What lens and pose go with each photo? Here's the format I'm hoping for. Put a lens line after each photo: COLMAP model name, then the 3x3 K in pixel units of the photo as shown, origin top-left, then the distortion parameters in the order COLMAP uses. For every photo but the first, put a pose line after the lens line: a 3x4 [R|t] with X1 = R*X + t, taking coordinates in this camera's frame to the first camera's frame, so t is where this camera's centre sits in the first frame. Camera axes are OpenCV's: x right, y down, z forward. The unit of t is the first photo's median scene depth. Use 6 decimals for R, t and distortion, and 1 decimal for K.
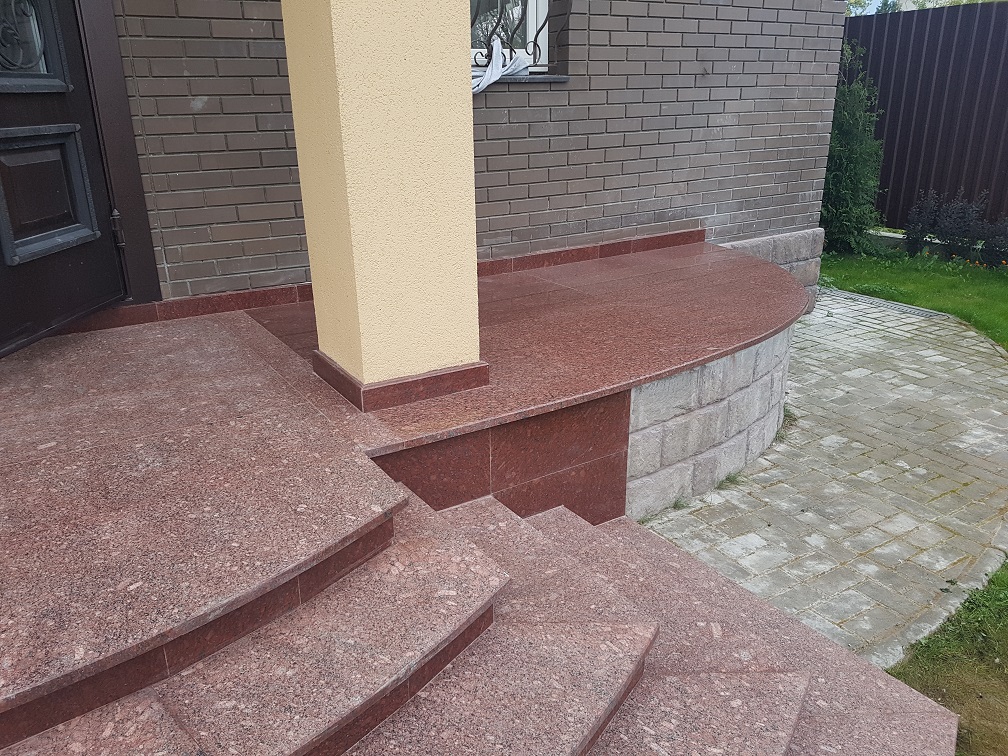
lens RADIAL K [[777.9, 0, 499.4], [0, 777.9, 394.9], [0, 0, 1]] dist [0.177146, -0.288458]
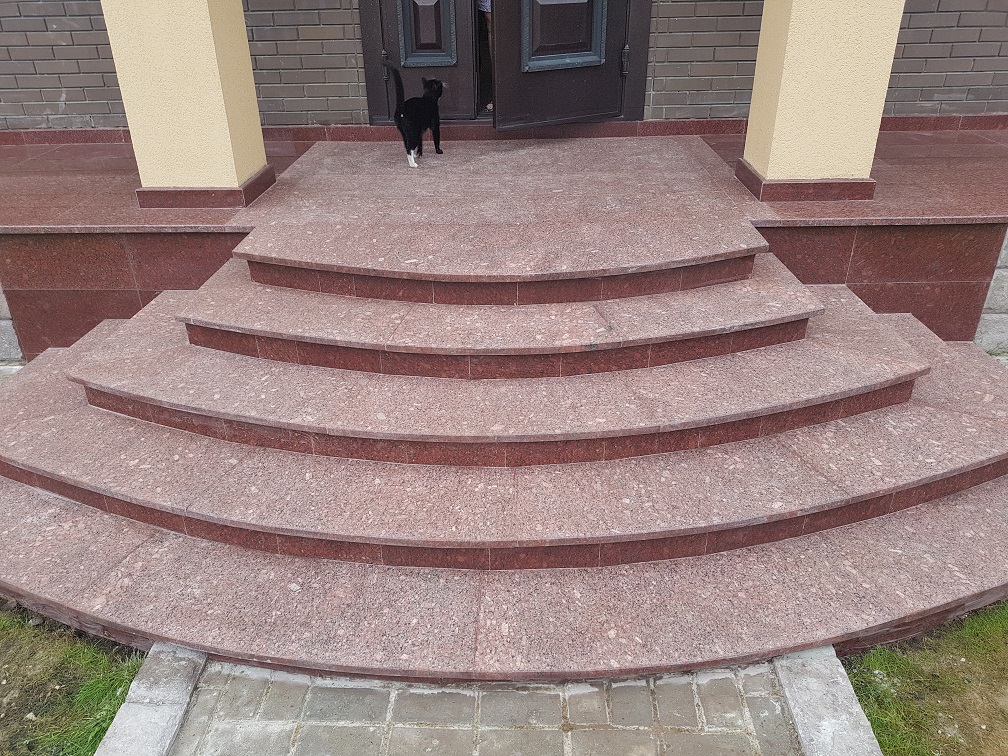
lens RADIAL K [[761.6, 0, 502.3], [0, 761.6, 410.3], [0, 0, 1]] dist [0.108584, -0.162666]
pose [[0.836450, 0.269369, -0.477276, 0.151466], [-0.186960, 0.958881, 0.213525, 0.135572], [0.515168, -0.089372, 0.852417, -0.318415]]
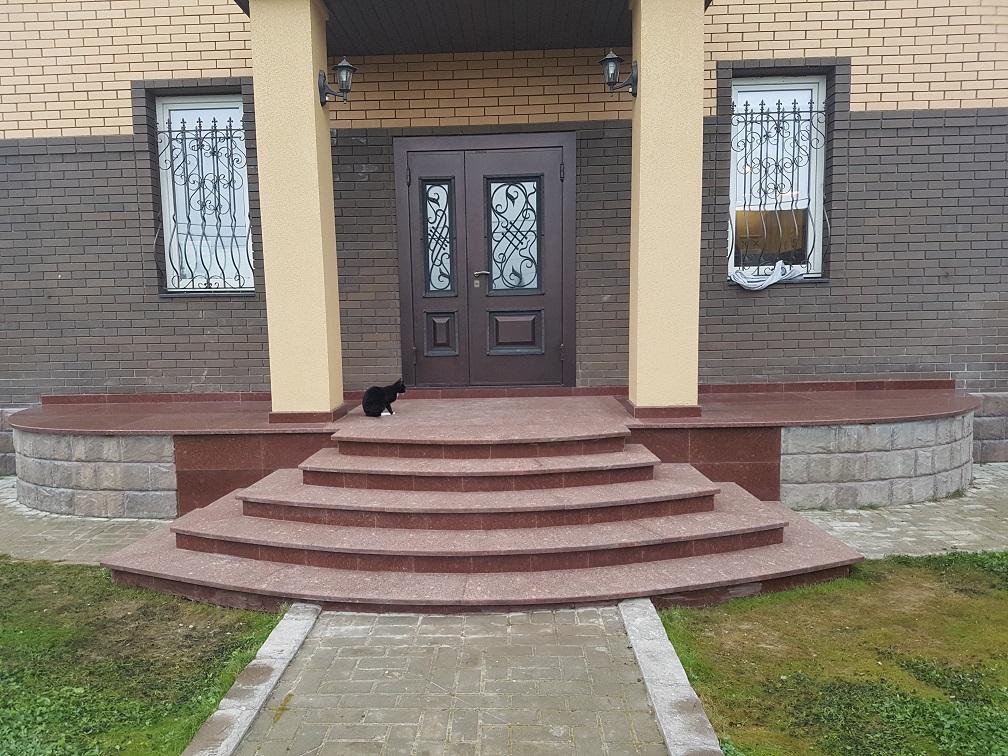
lens RADIAL K [[757.0, 0, 494.9], [0, 757.0, 398.8], [0, 0, 1]] dist [0.152999, -0.270811]
pose [[0.834177, 0.056050, -0.548641, 0.569728], [-0.186103, 0.965078, -0.184365, 0.371085], [0.519147, 0.255897, 0.815477, -0.847472]]
